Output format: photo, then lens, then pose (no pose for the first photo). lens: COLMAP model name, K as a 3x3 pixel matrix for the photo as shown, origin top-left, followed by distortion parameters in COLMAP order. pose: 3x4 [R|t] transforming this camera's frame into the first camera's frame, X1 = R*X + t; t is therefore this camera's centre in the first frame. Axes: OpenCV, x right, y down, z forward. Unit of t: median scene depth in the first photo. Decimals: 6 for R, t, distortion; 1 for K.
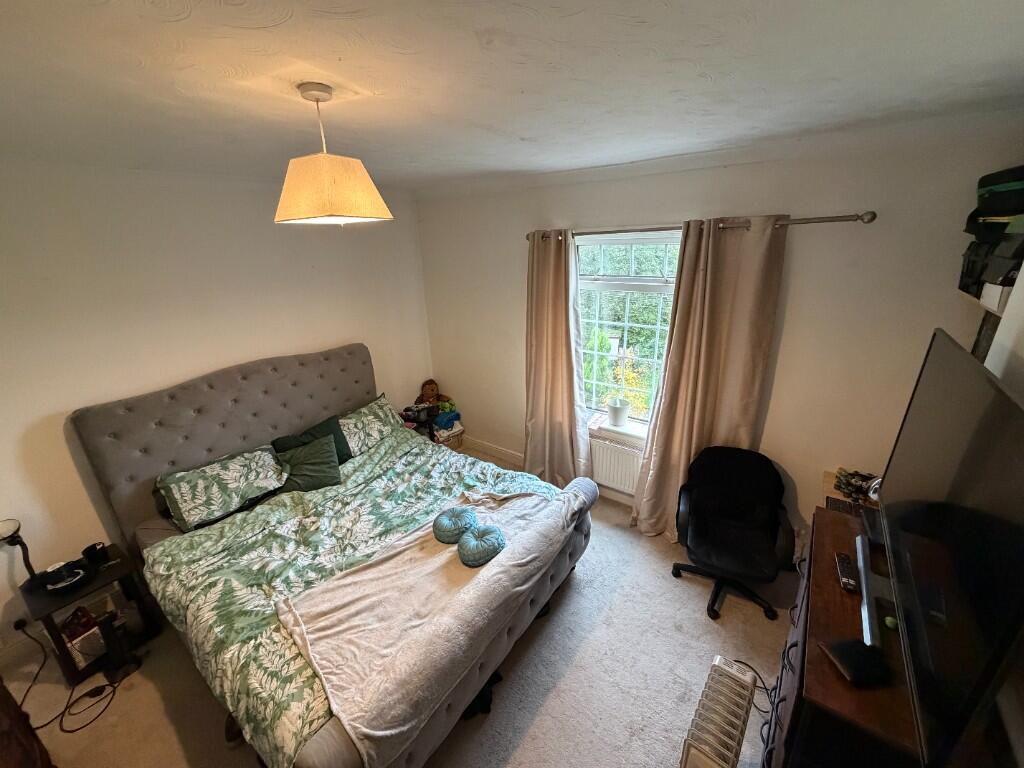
lens RADIAL K [[408.7, 0, 508.6], [0, 408.7, 381.9], [0, 0, 1]] dist [-0.001770, 0.000256]
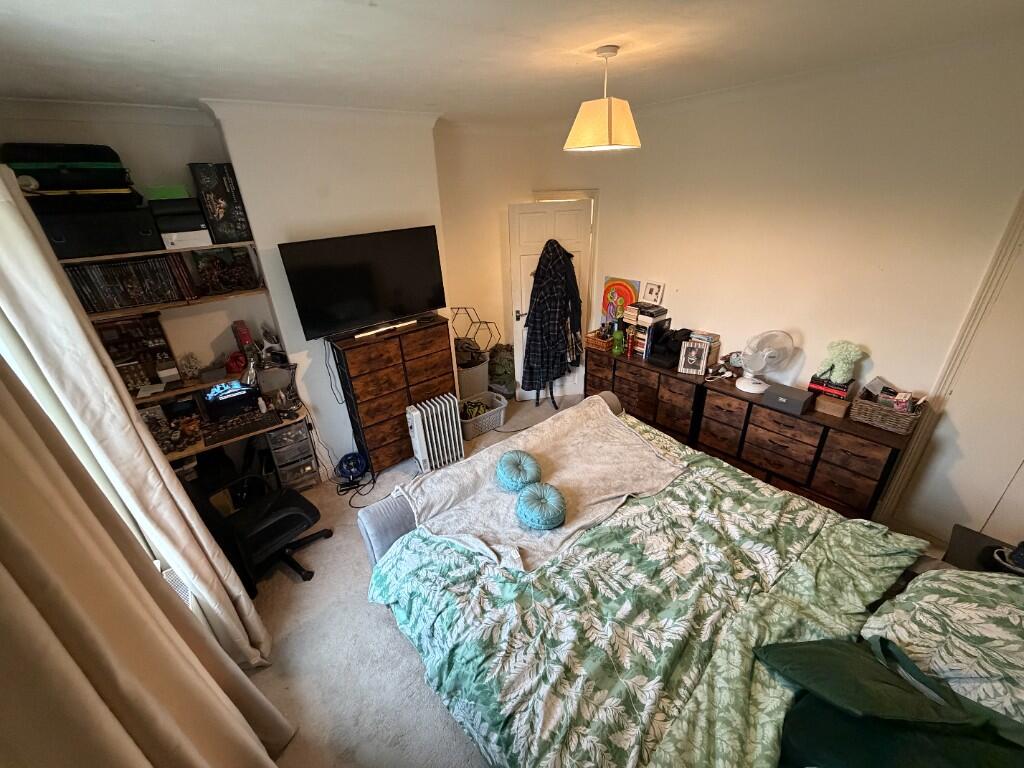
lens RADIAL K [[408.7, 0, 514.3], [0, 408.7, 386.0], [0, 0, 1]] dist [-0.001770, 0.000256]
pose [[-0.964518, -0.045131, 0.260133, -0.266774], [0.154466, 0.702597, 0.694620, -0.418553], [-0.214117, 0.710155, -0.670696, 1.295077]]
